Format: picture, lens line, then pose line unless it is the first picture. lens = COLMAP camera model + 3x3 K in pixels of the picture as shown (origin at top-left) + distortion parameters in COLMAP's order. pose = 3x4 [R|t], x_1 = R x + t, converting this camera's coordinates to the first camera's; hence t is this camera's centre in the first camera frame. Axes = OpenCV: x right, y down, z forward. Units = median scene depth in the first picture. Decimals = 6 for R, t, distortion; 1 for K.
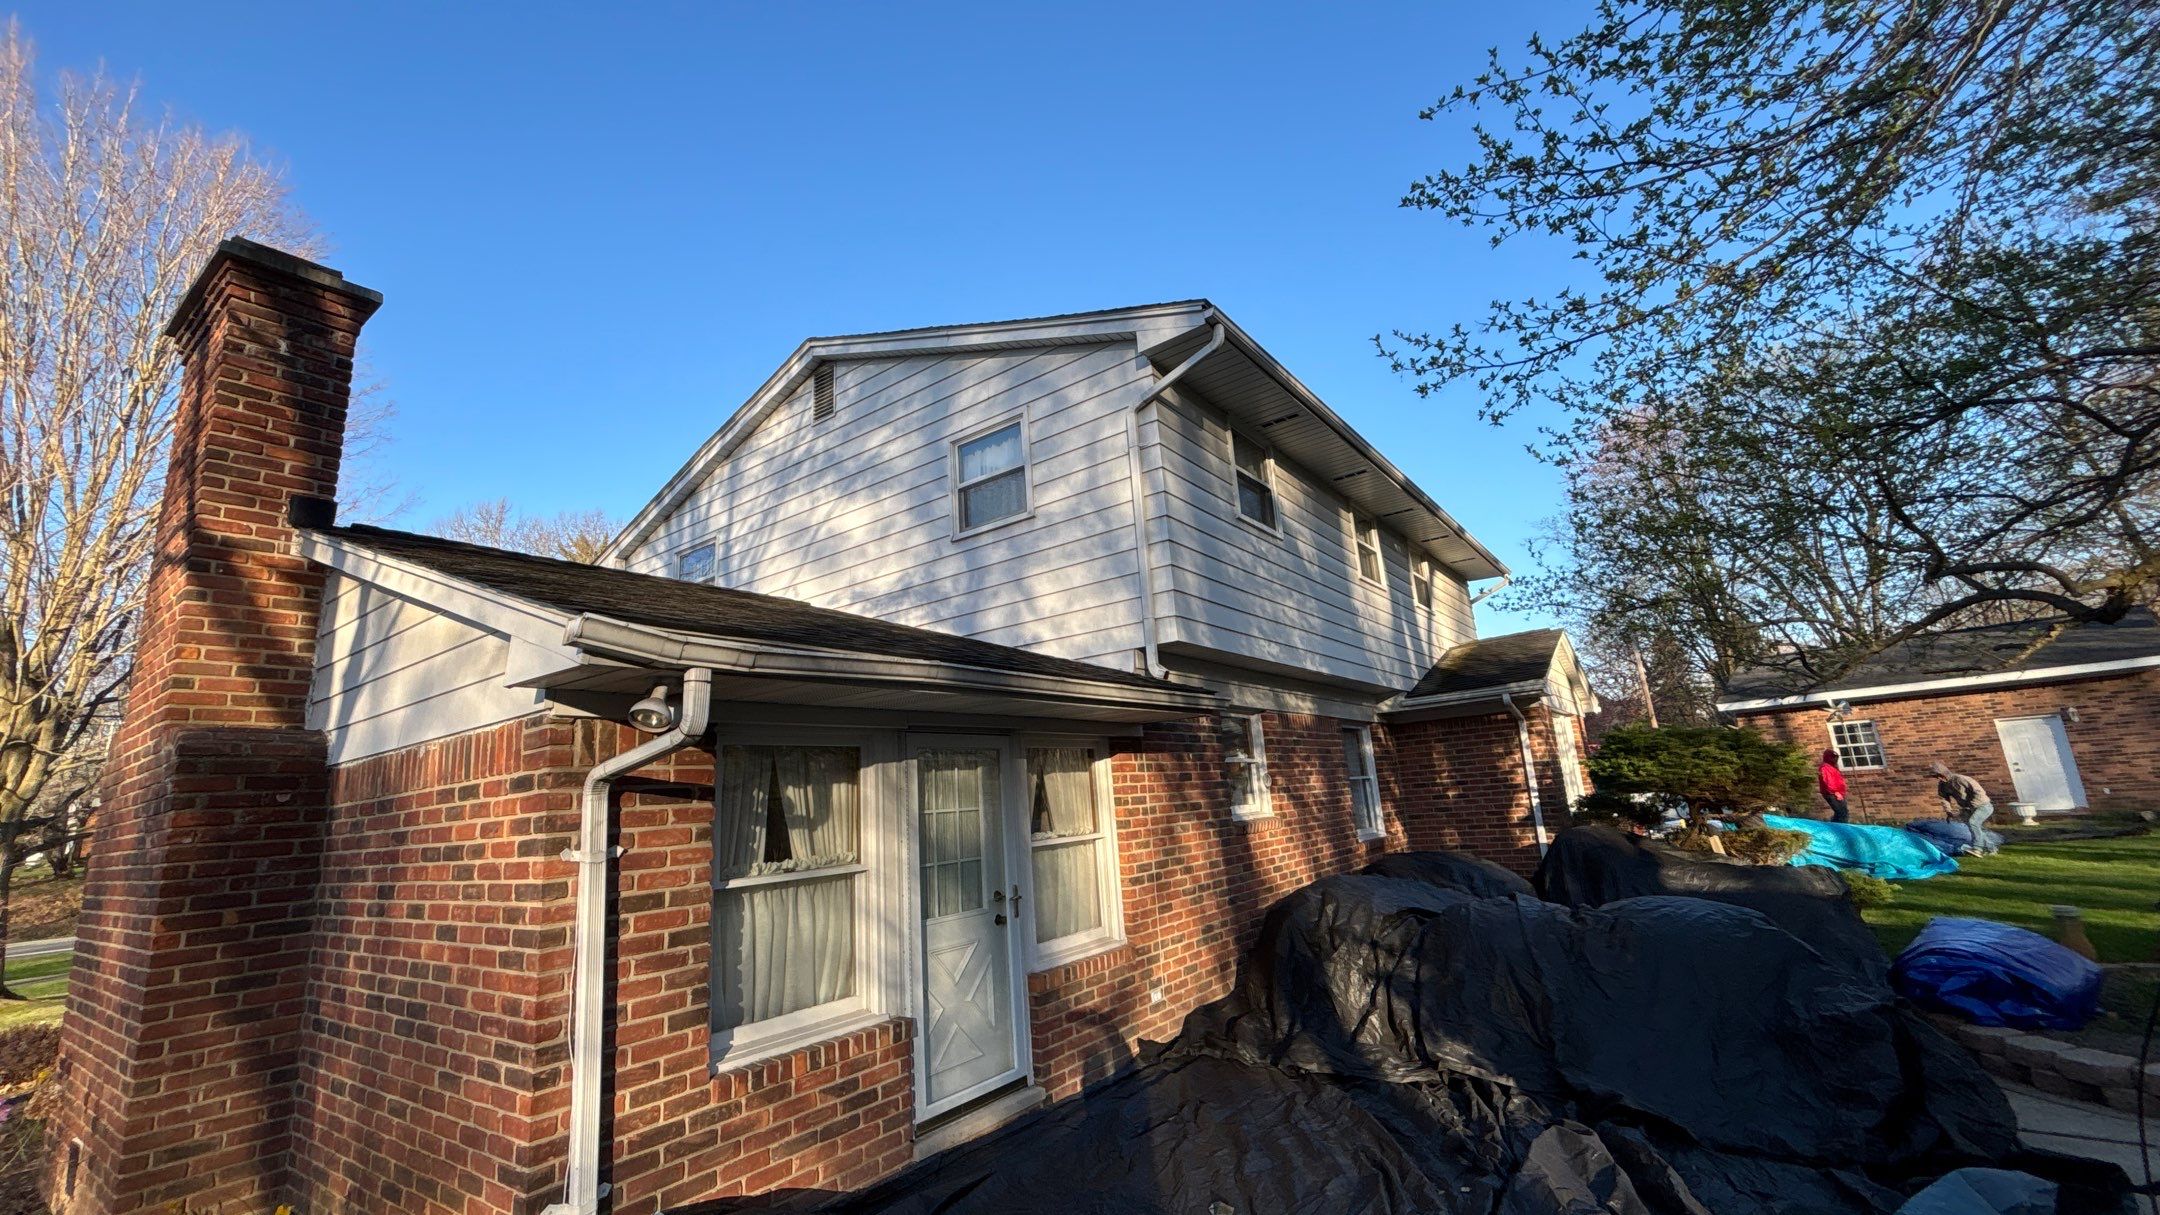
lens RADIAL K [[850.7, 0, 1089.0], [0, 850.7, 607.4], [0, 0, 1]] dist [-0.001014, -0.001277]
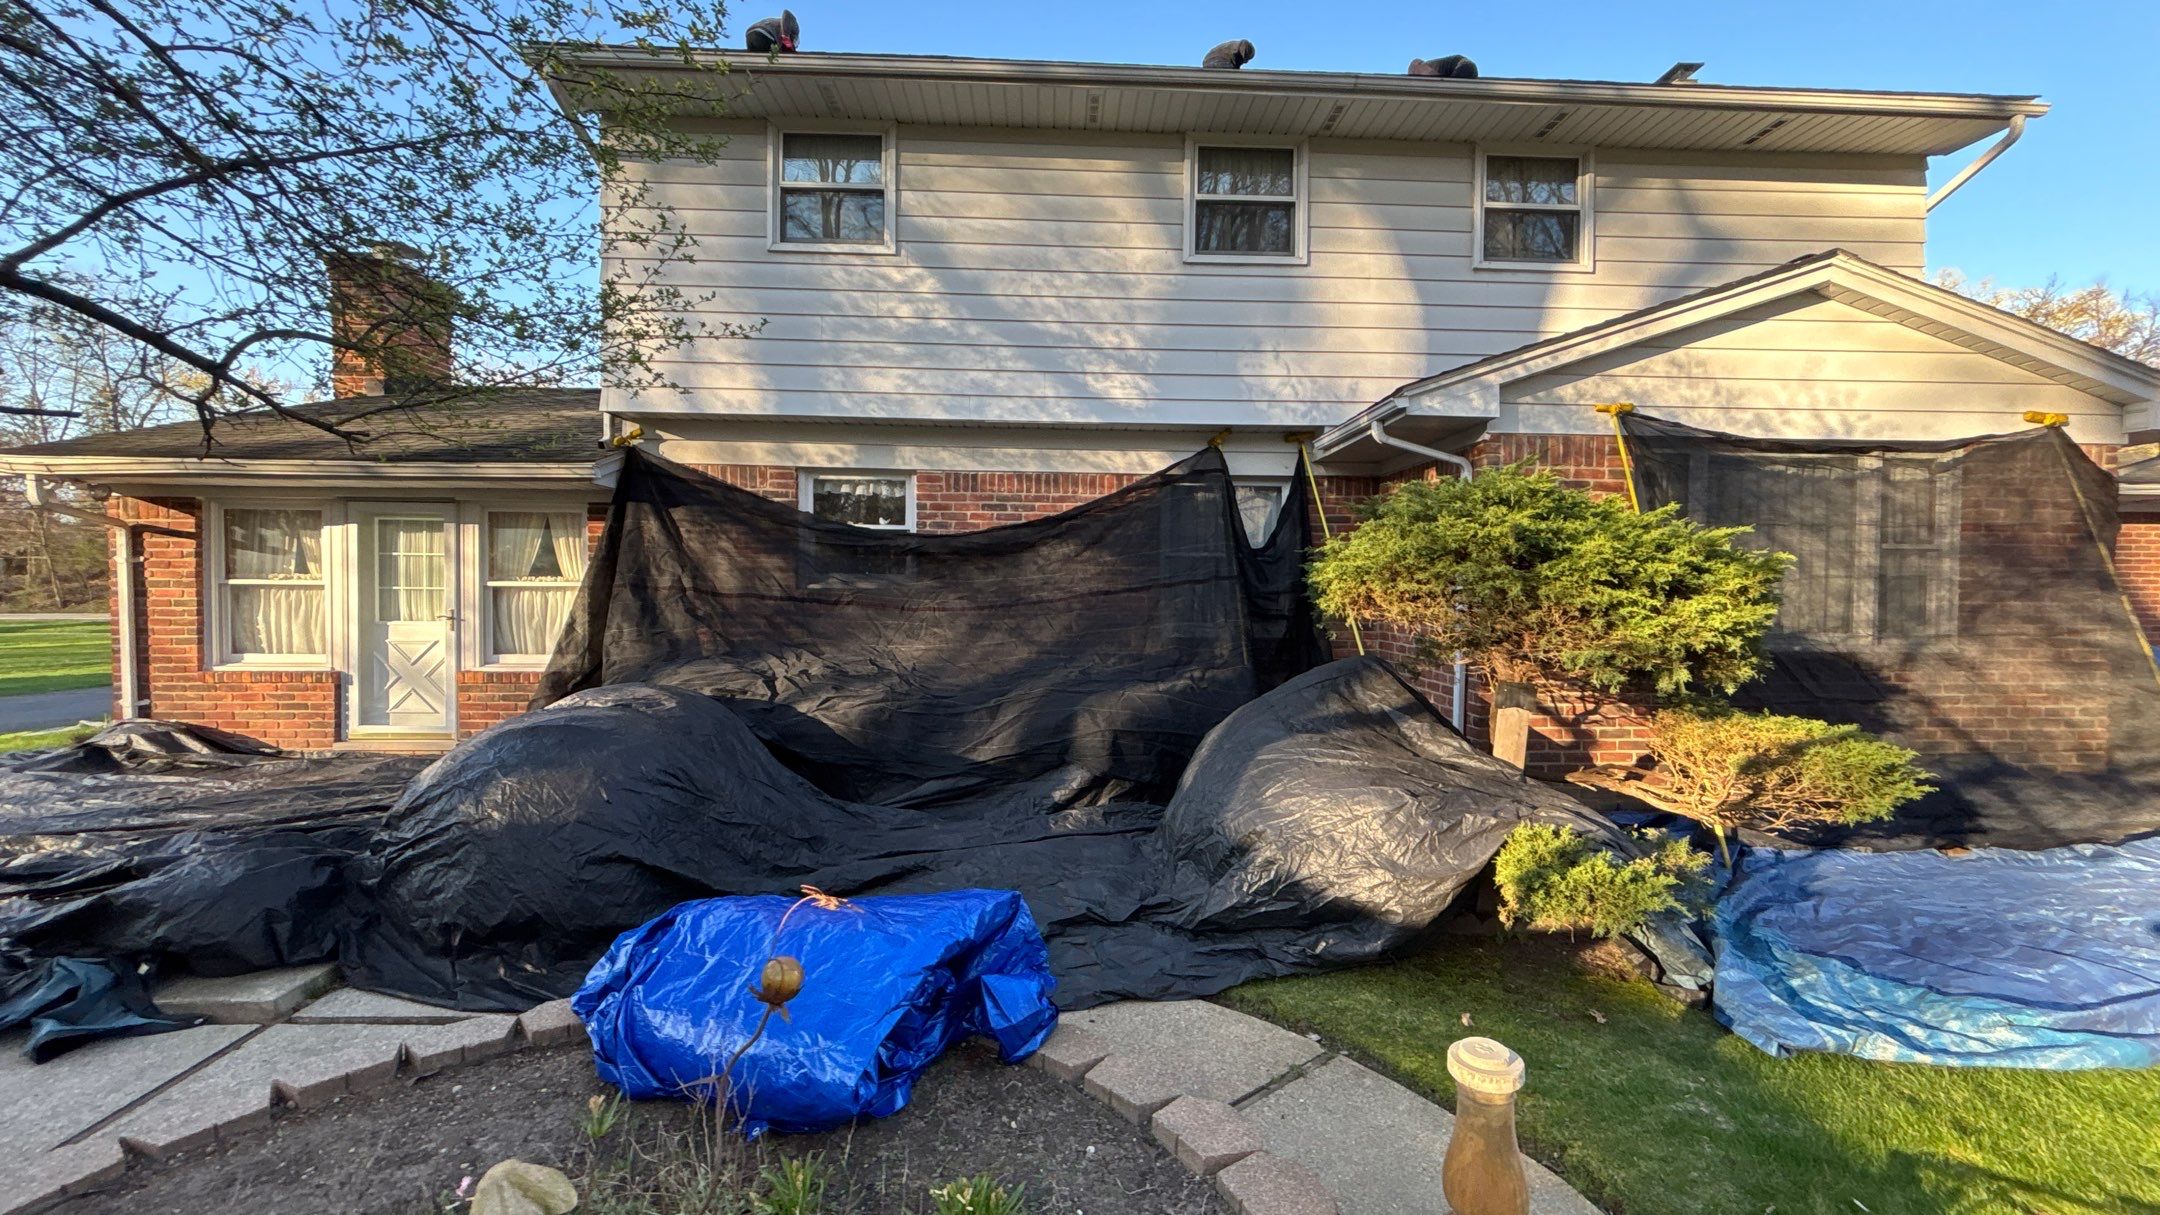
lens RADIAL K [[850.7, 0, 1094.0], [0, 850.7, 621.5], [0, 0, 1]] dist [-0.001014, -0.001277]
pose [[0.645664, 0.103815, -0.756532, 1.004011], [0.120791, 0.964357, 0.235423, 0.087452], [0.754007, -0.243387, 0.610111, 0.567197]]
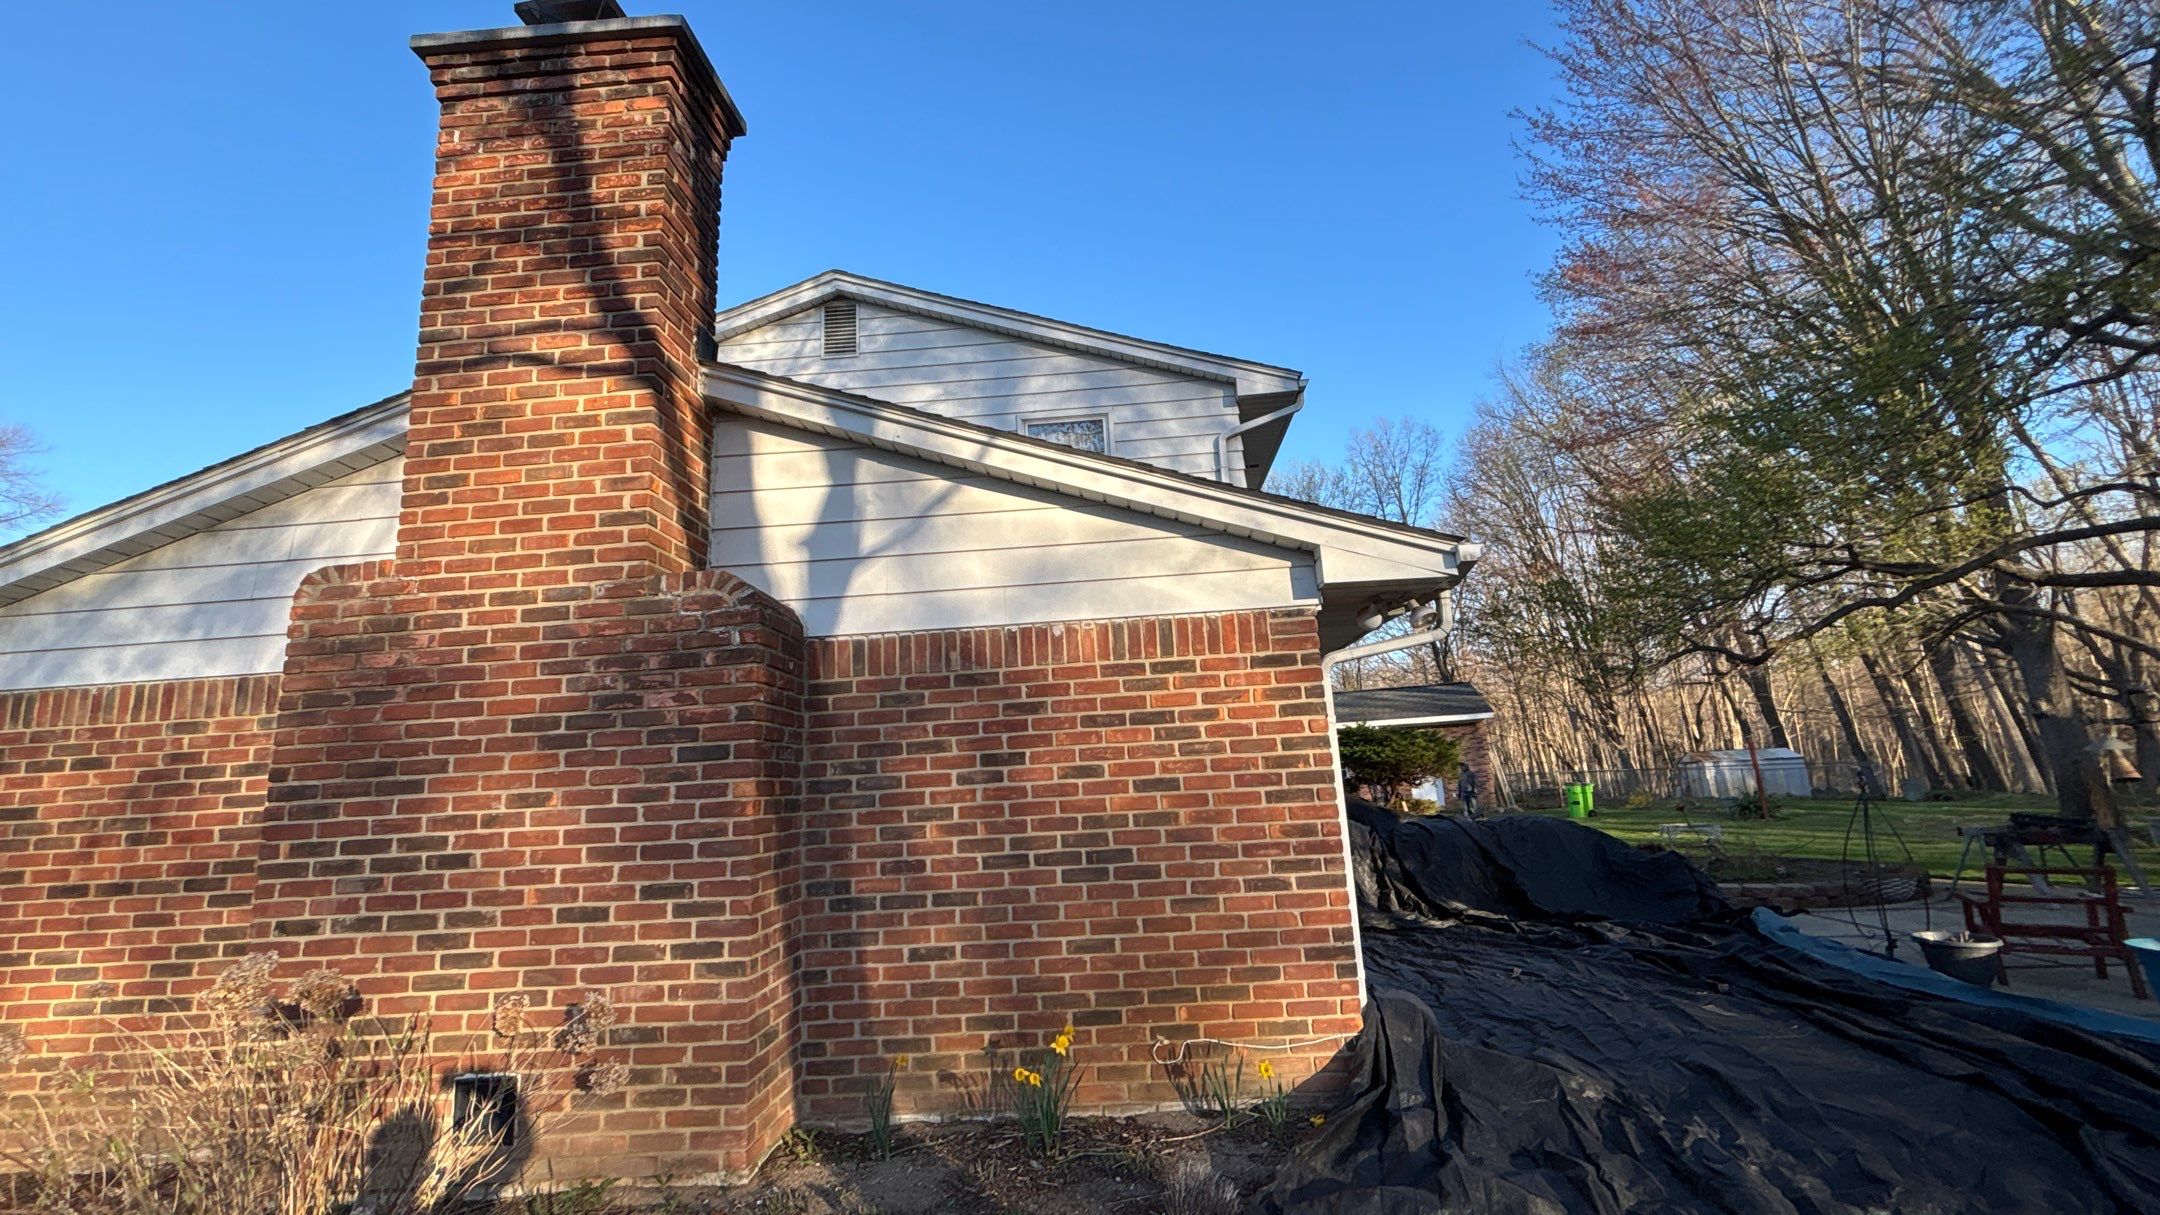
lens RADIAL K [[850.7, 0, 1076.0], [0, 850.7, 622.4], [0, 0, 1]] dist [-0.001014, -0.001277]
pose [[0.840314, 0.125483, 0.527378, -0.614346], [-0.123850, 0.991550, -0.038586, 0.091433], [-0.527763, -0.032891, 0.848754, 0.029205]]
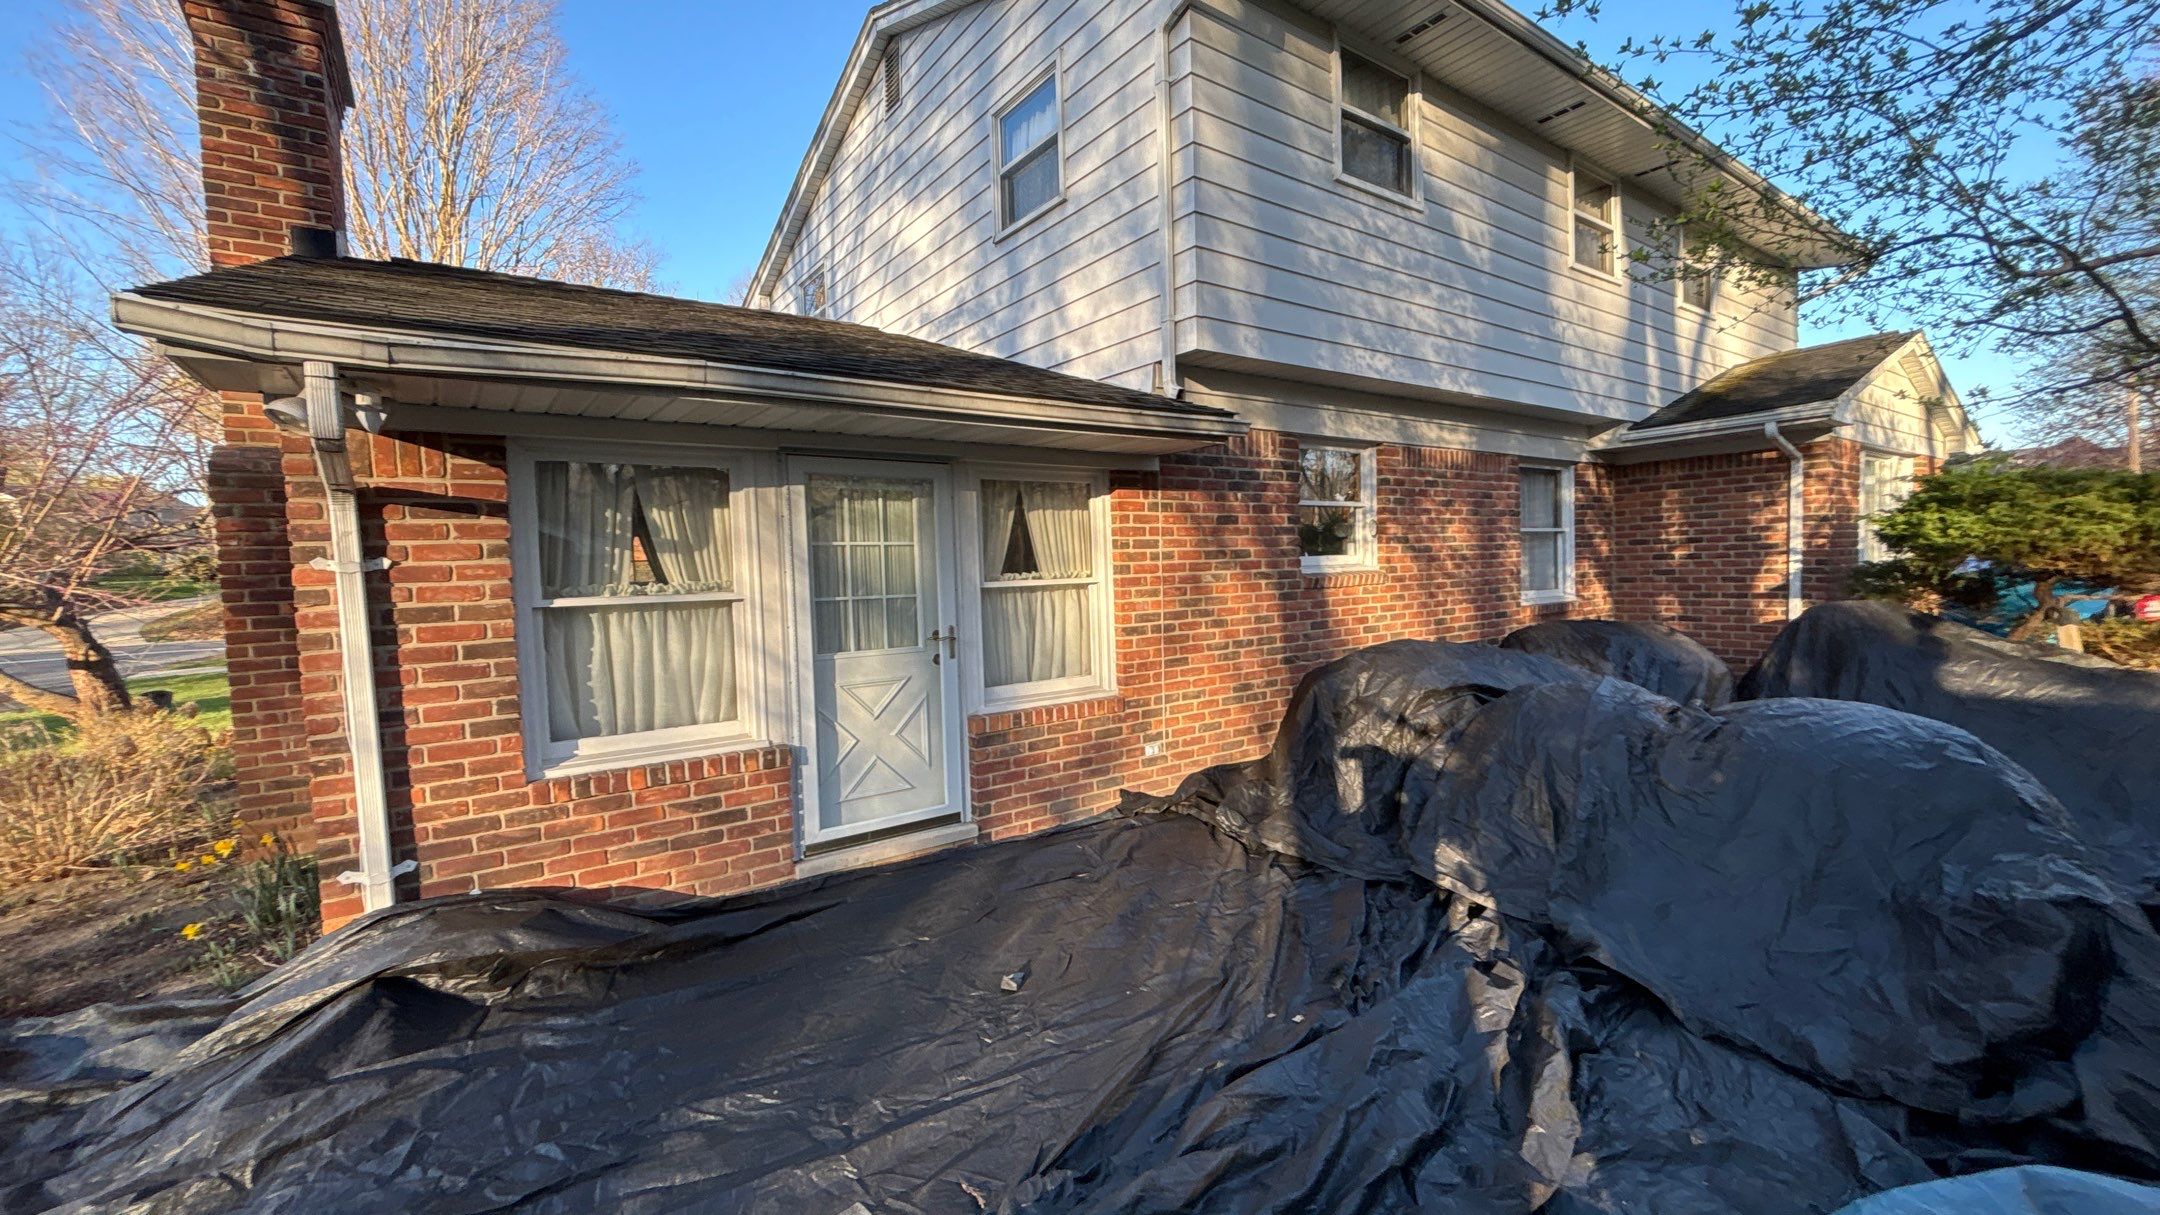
lens RADIAL K [[850.7, 0, 1101.3], [0, 850.7, 605.7], [0, 0, 1]] dist [-0.001014, -0.001277]
pose [[0.950744, 0.056168, -0.304845, 0.208827], [0.033691, 0.958896, 0.281751, 0.032952], [0.308140, -0.278143, 0.909772, 0.135584]]
